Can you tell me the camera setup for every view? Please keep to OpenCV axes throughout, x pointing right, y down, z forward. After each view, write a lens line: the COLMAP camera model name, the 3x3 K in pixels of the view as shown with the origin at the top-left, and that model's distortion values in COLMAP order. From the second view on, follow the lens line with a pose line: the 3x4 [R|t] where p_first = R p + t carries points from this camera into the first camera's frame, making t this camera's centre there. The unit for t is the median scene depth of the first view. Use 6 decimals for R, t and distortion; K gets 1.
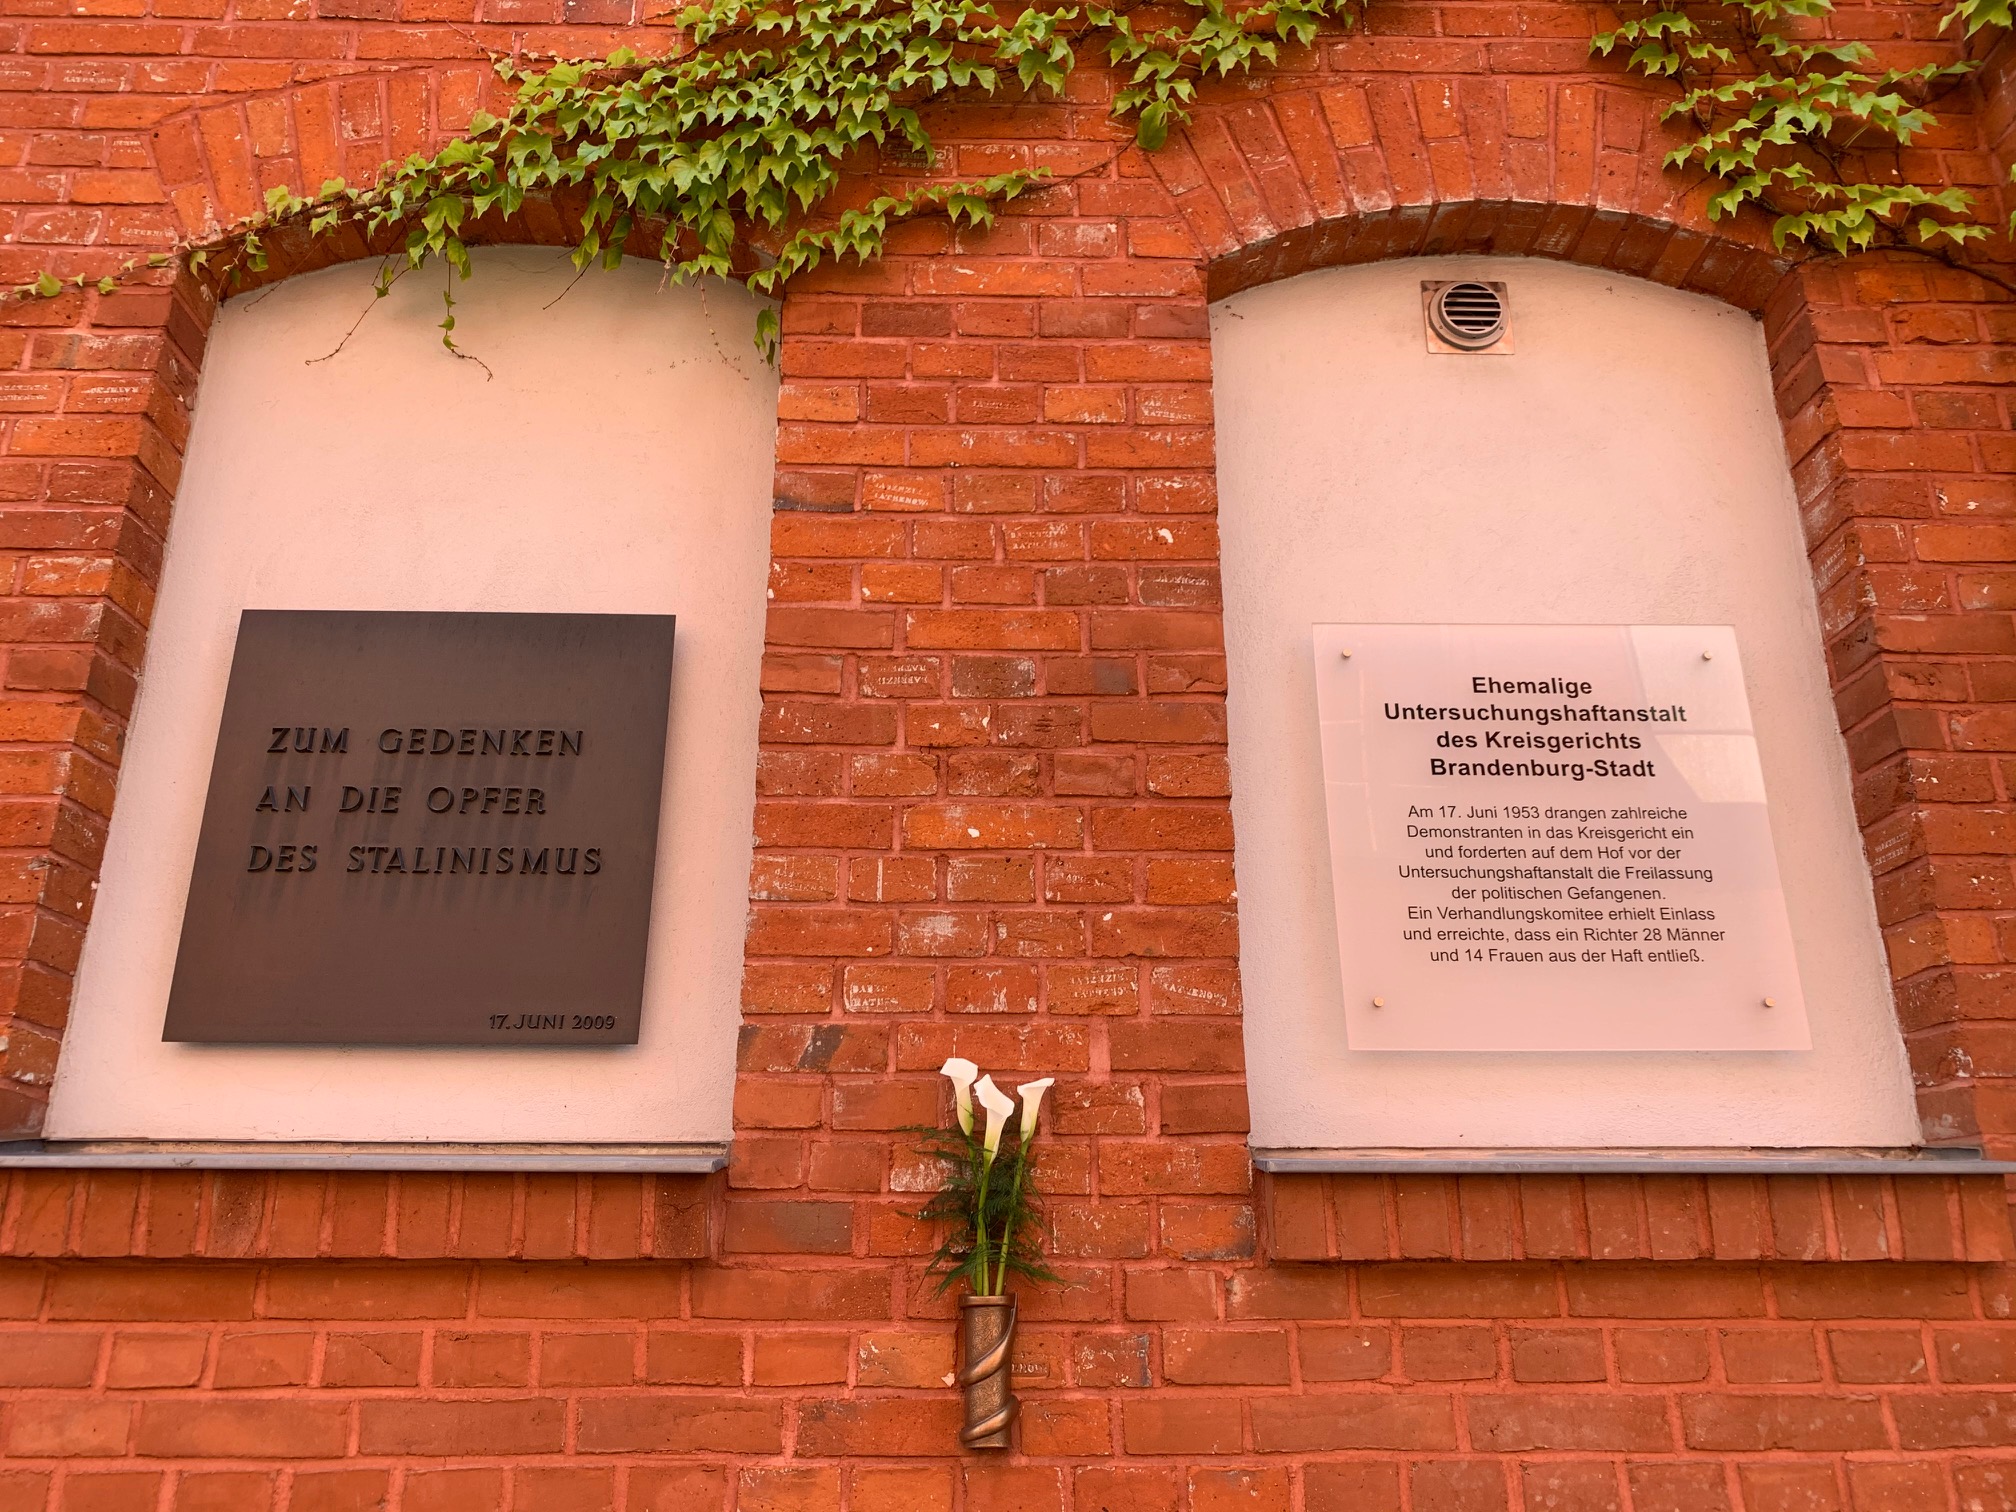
lens RADIAL K [[1612.9, 0, 1099.3], [0, 1612.9, 699.3], [0, 0, 1]] dist [0.108030, -0.197064]
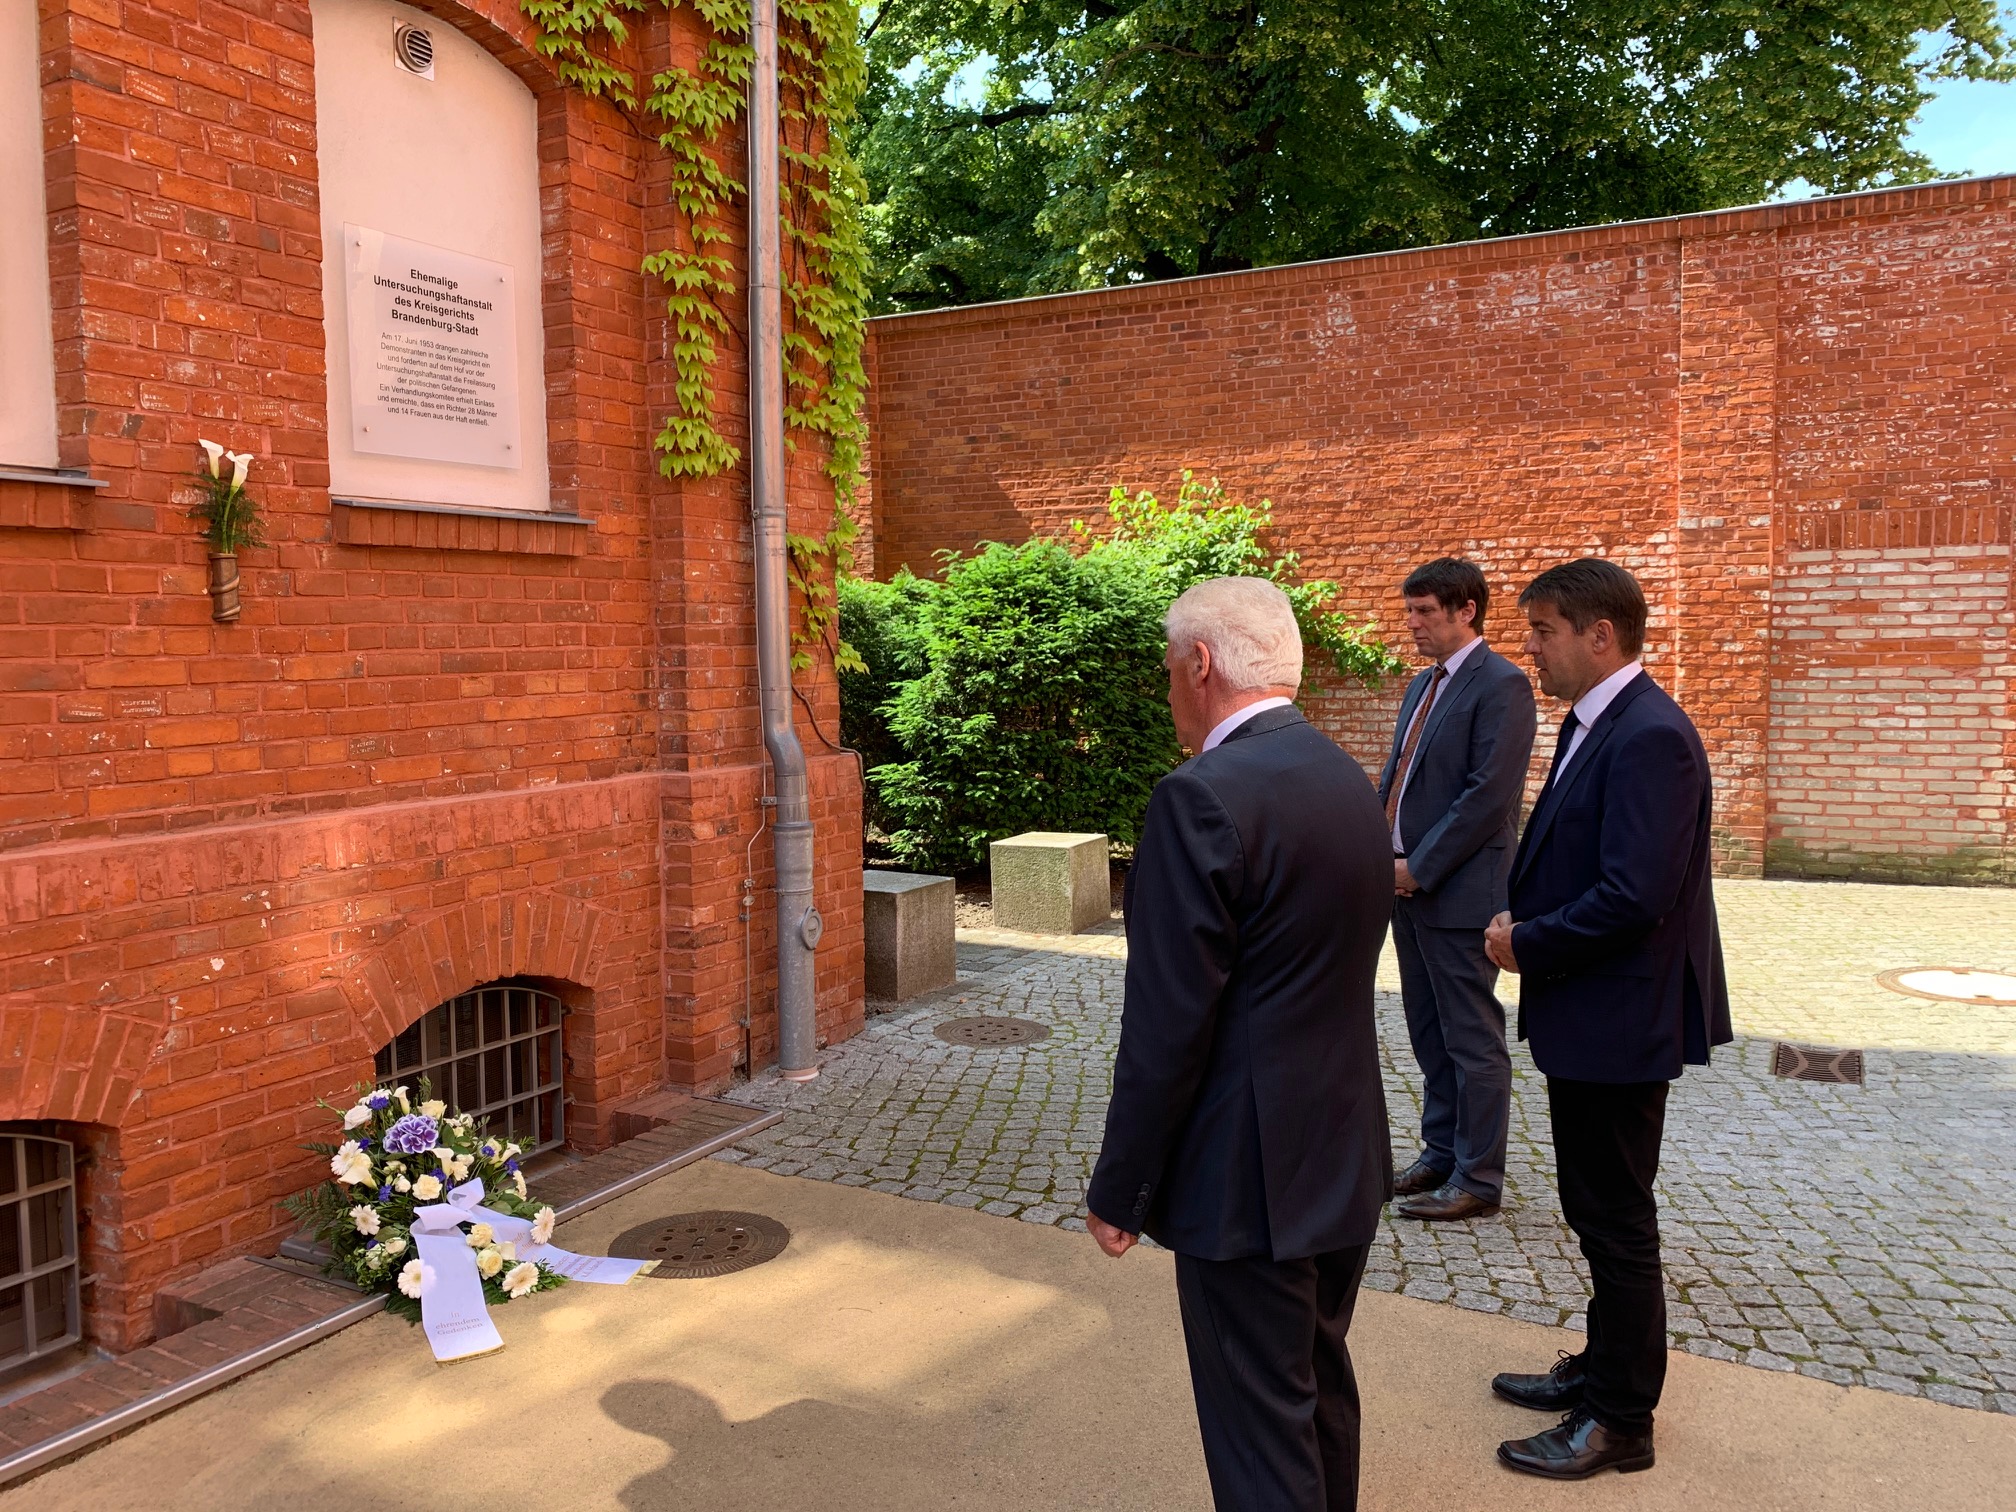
lens RADIAL K [[1563.7, 0, 1008.0], [0, 1563.7, 756.0], [0, 0, 1]] dist [-0.002412, -0.001132]
pose [[0.489744, -0.075227, 0.868615, -1.175740], [-0.313733, 0.914329, 0.256076, -0.197455], [-0.813463, -0.397925, 0.424186, -0.672049]]
